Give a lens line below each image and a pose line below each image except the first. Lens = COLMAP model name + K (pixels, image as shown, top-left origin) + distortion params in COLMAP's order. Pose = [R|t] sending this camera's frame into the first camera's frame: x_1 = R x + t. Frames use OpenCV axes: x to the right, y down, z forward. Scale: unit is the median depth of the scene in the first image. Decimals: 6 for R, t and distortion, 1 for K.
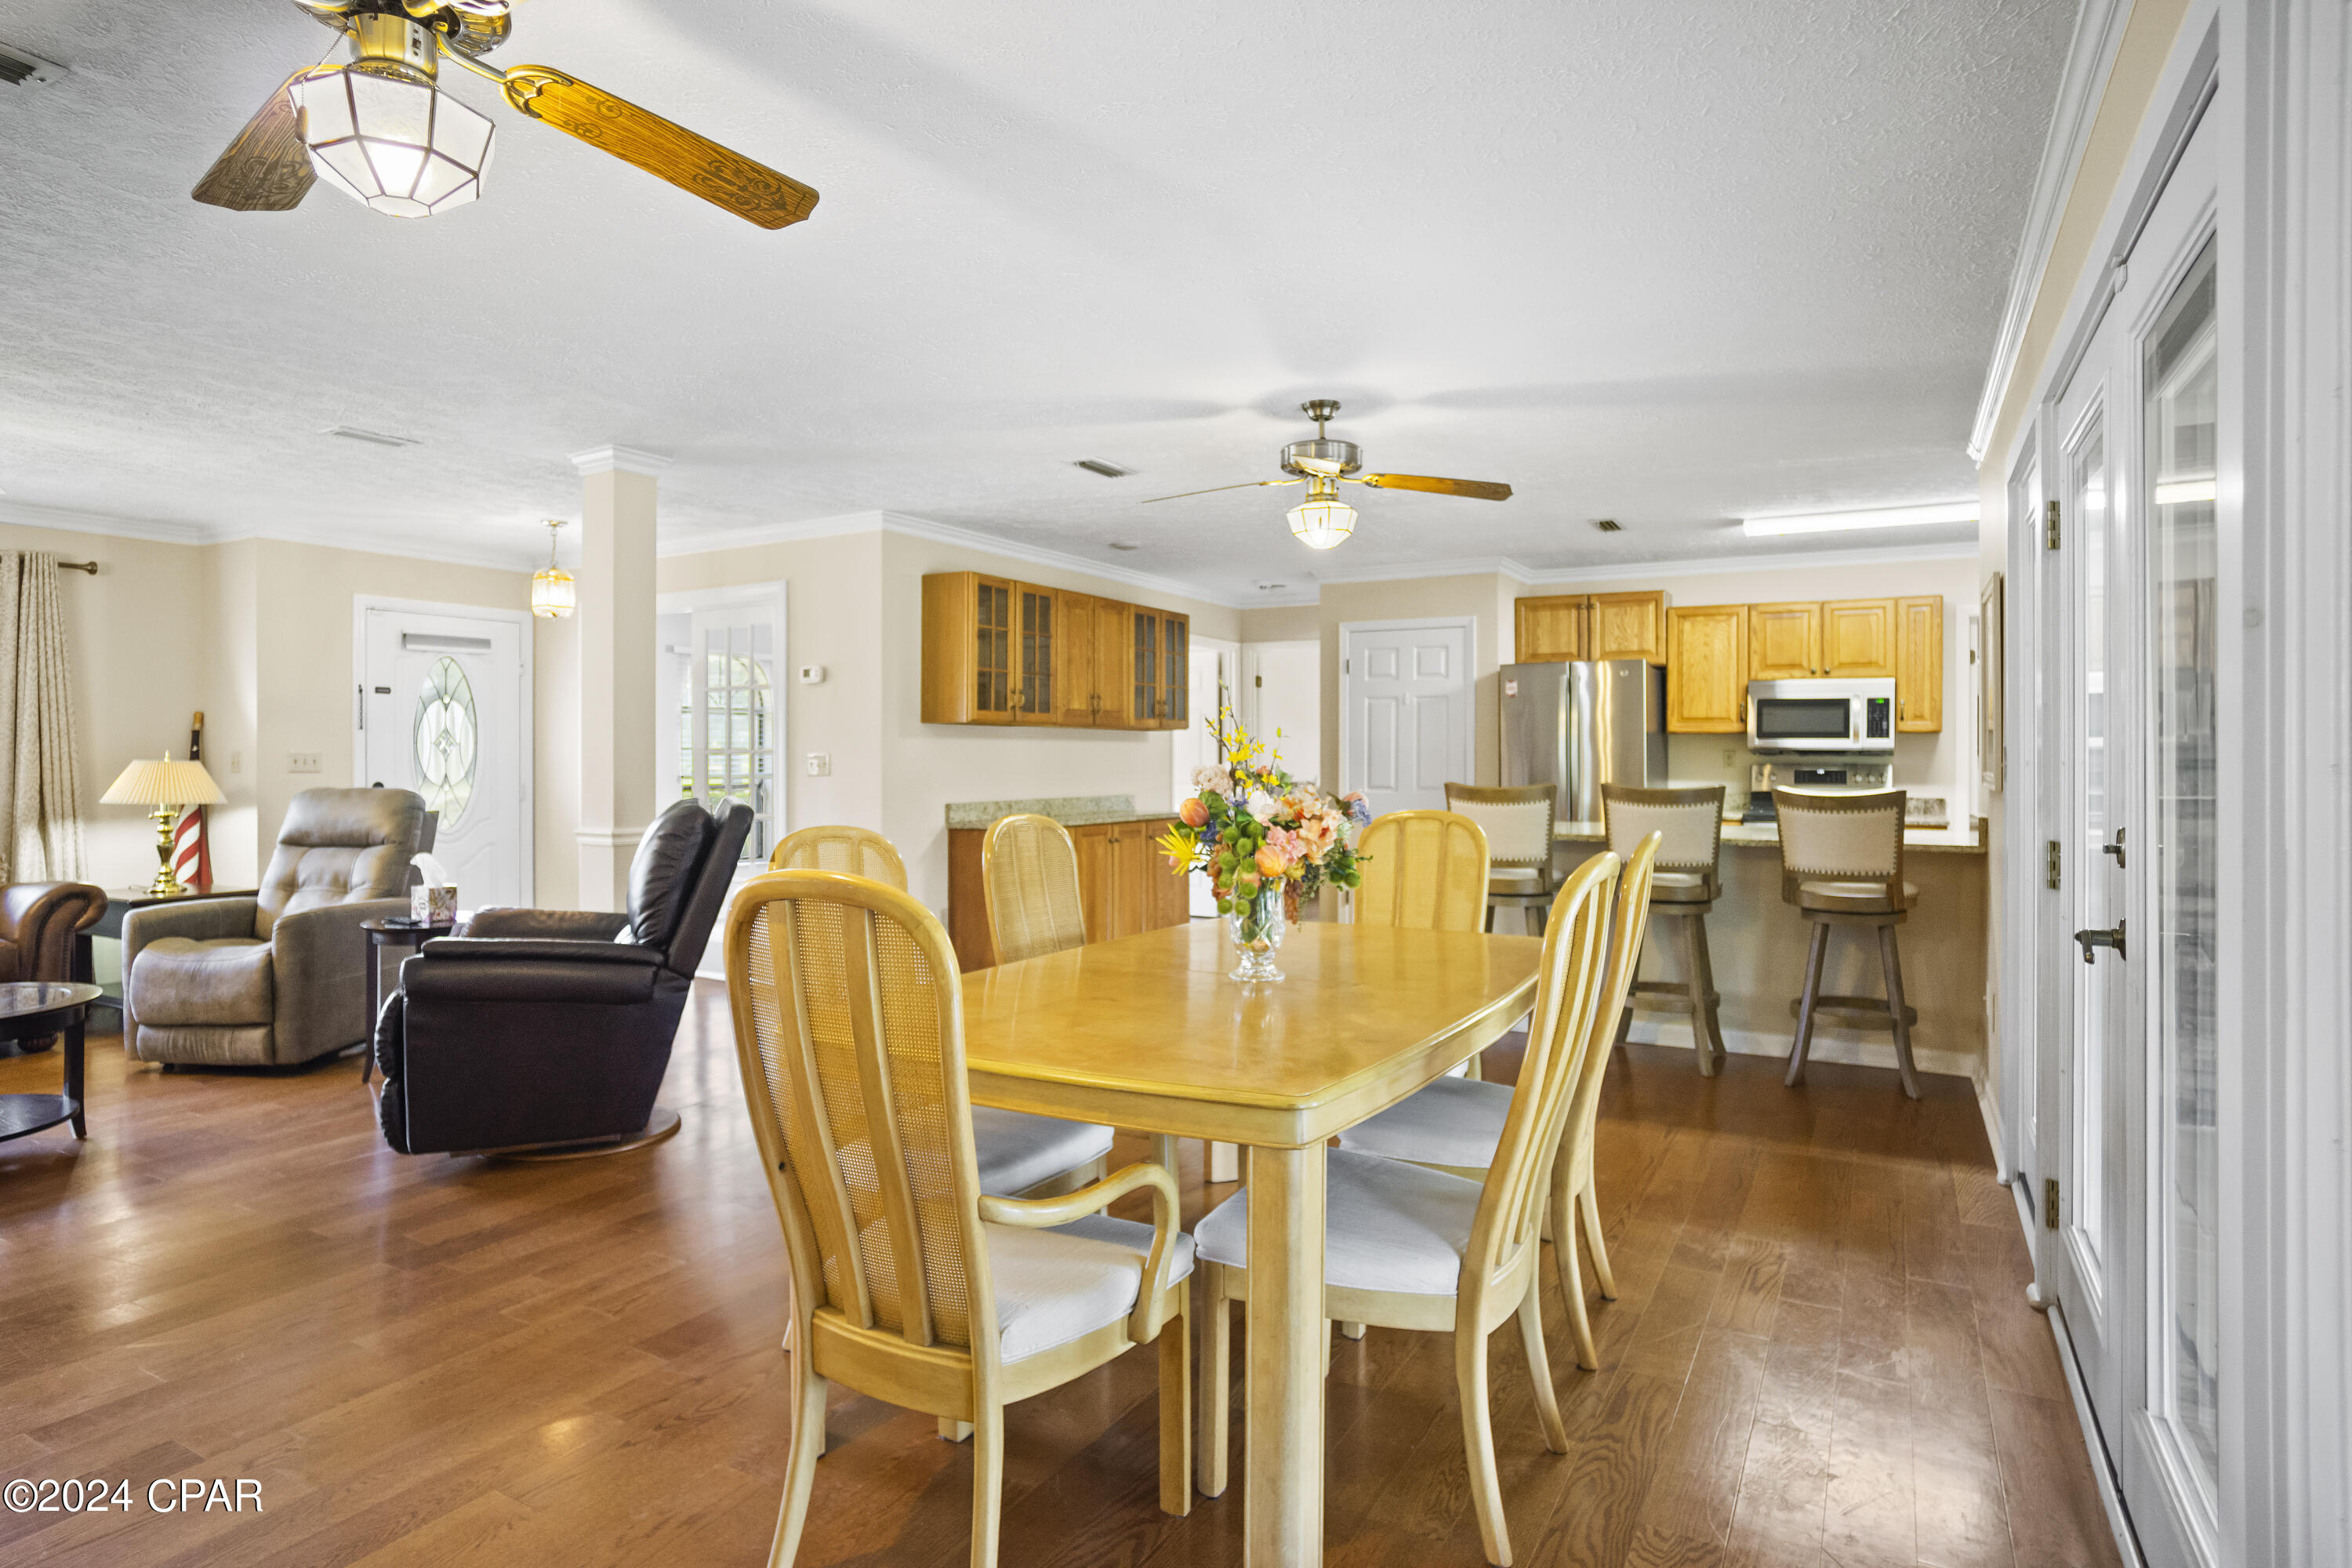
lens RADIAL K [[1280.4, 0, 1162.0], [0, 1280.4, 734.8], [0, 0, 1]] dist [-0.058914, 0.035813]
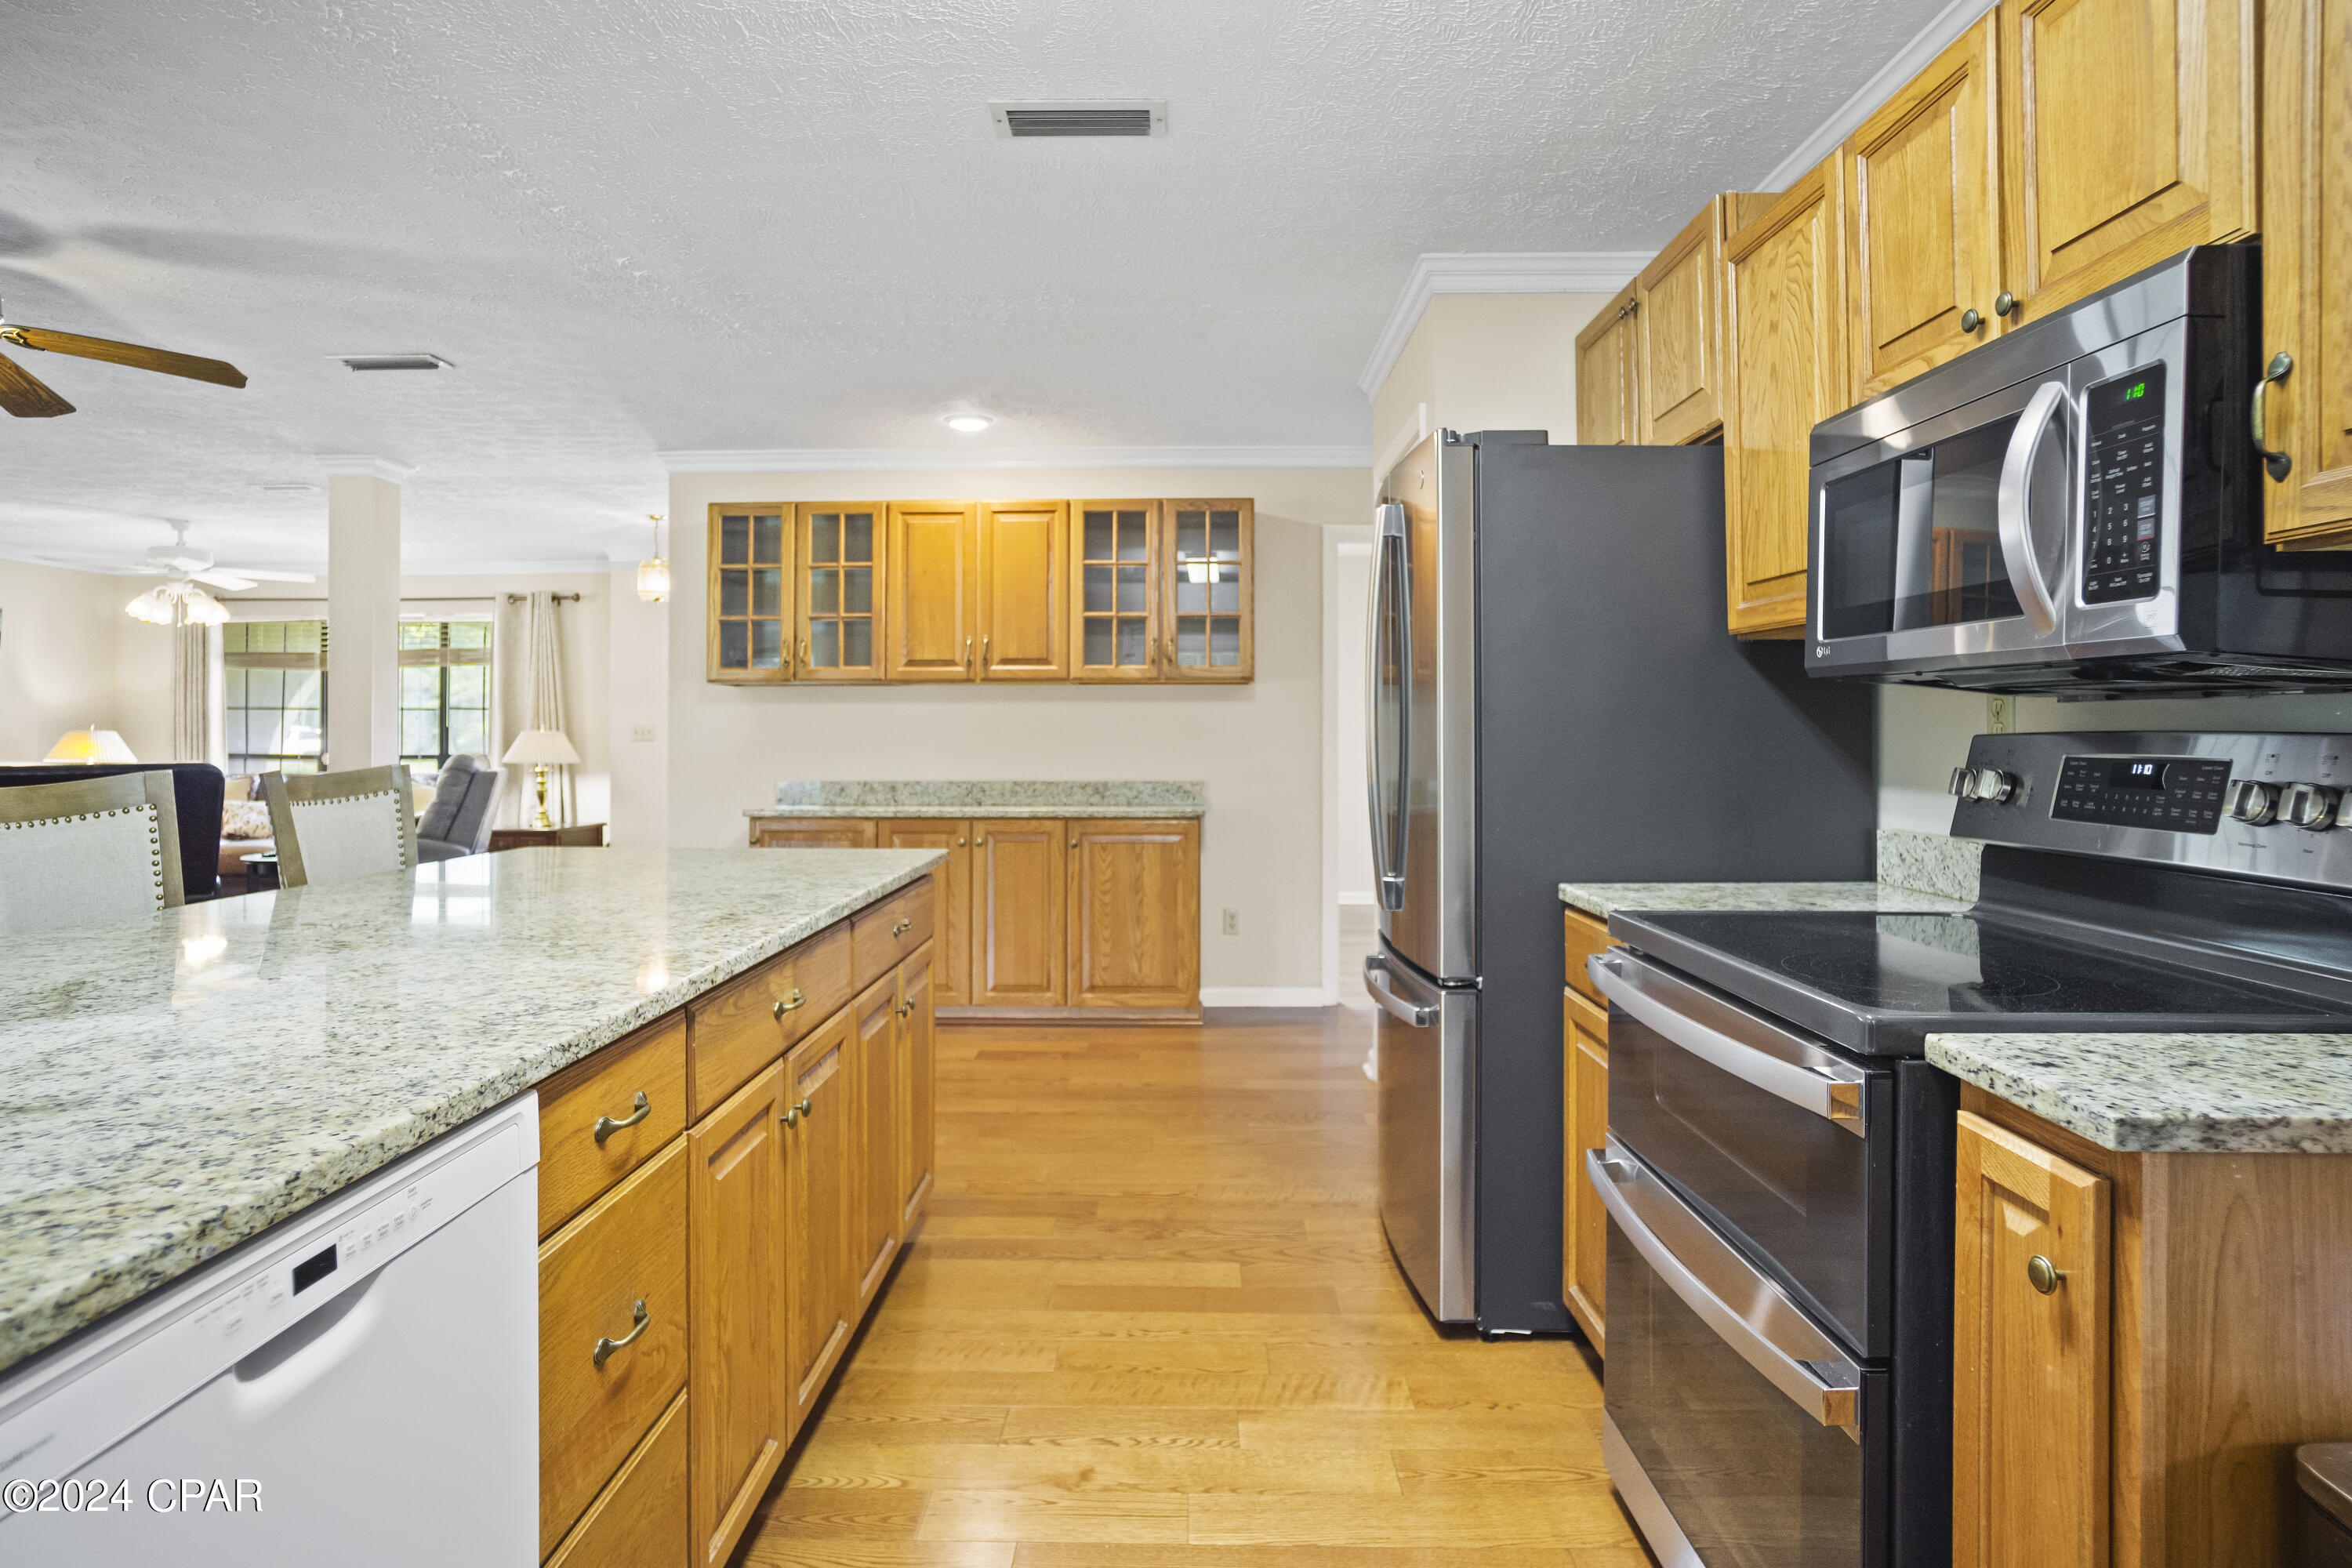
lens RADIAL K [[1280.4, 0, 1162.0], [0, 1280.4, 734.8], [0, 0, 1]] dist [-0.058914, 0.035813]
pose [[0.495786, -0.000942, -0.868444, 0.618888], [0.016135, 0.999837, 0.008127, 0.018393], [0.868295, -0.018041, 0.495720, 0.735381]]
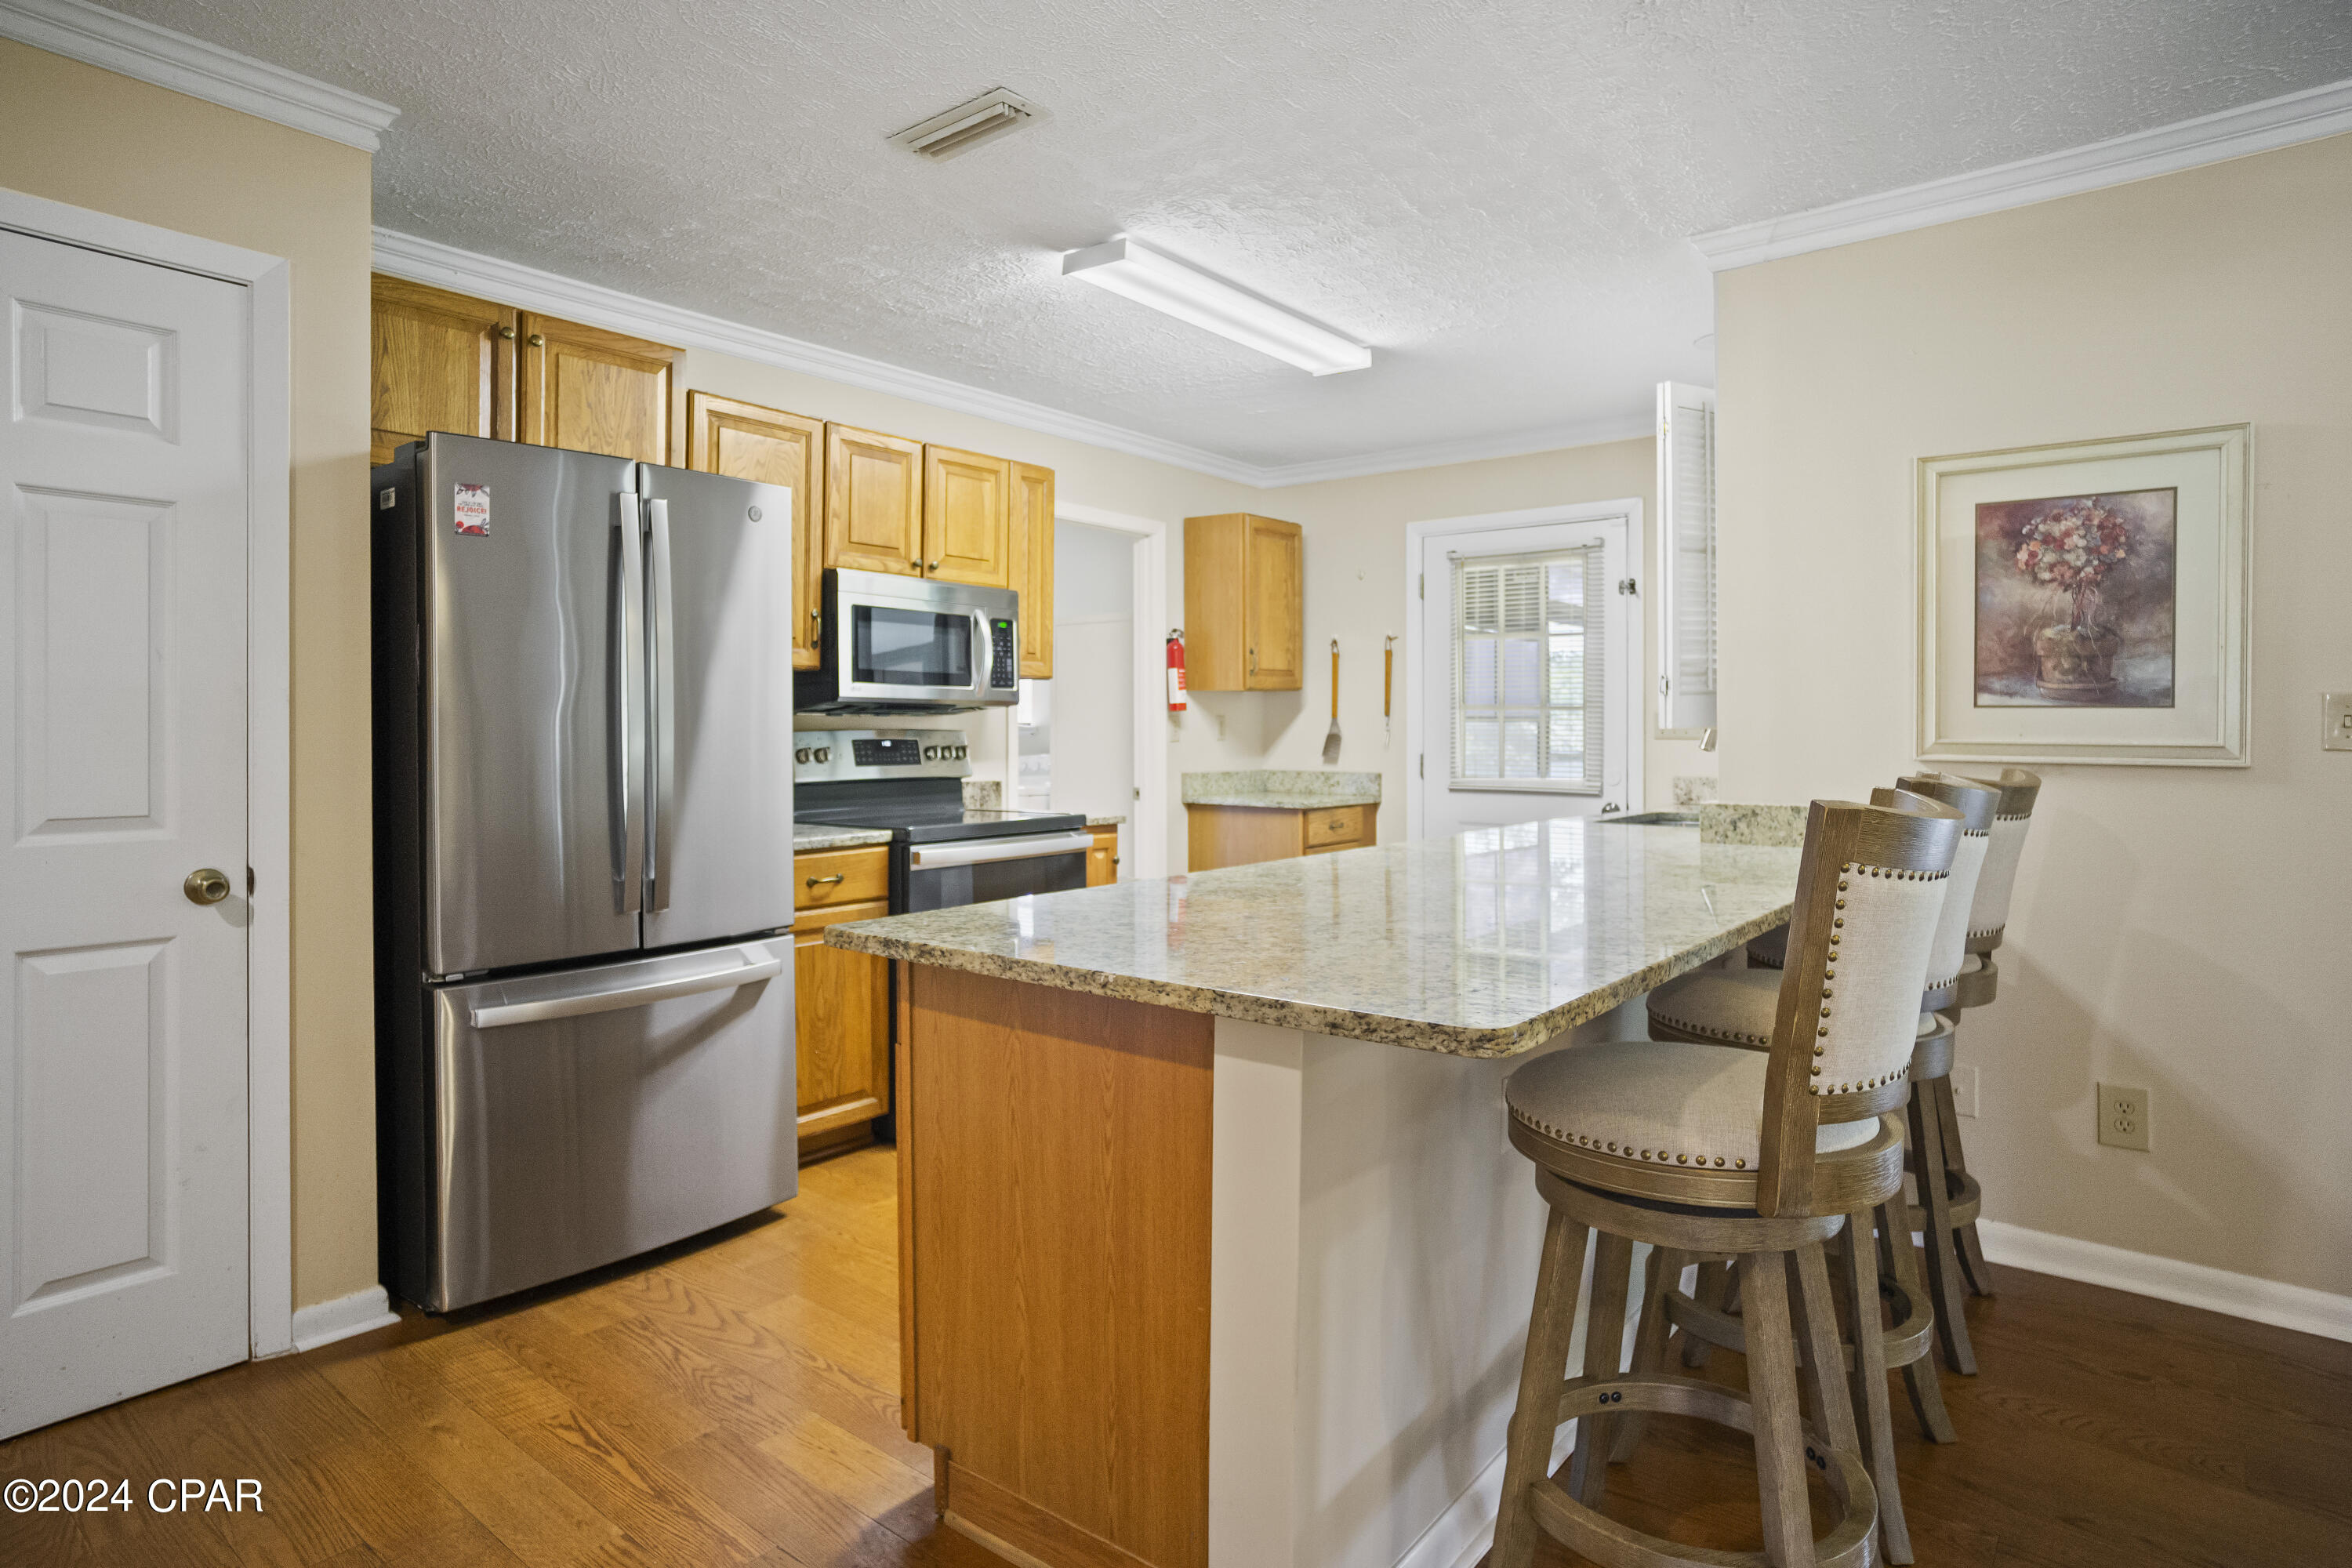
lens RADIAL K [[1280.4, 0, 1162.0], [0, 1280.4, 734.8], [0, 0, 1]] dist [-0.058914, 0.035813]
pose [[0.158853, -0.008161, 0.987268, -0.025581], [-0.015562, 0.999821, 0.010769, 0.016998], [-0.987180, -0.017074, 0.158698, 0.771306]]
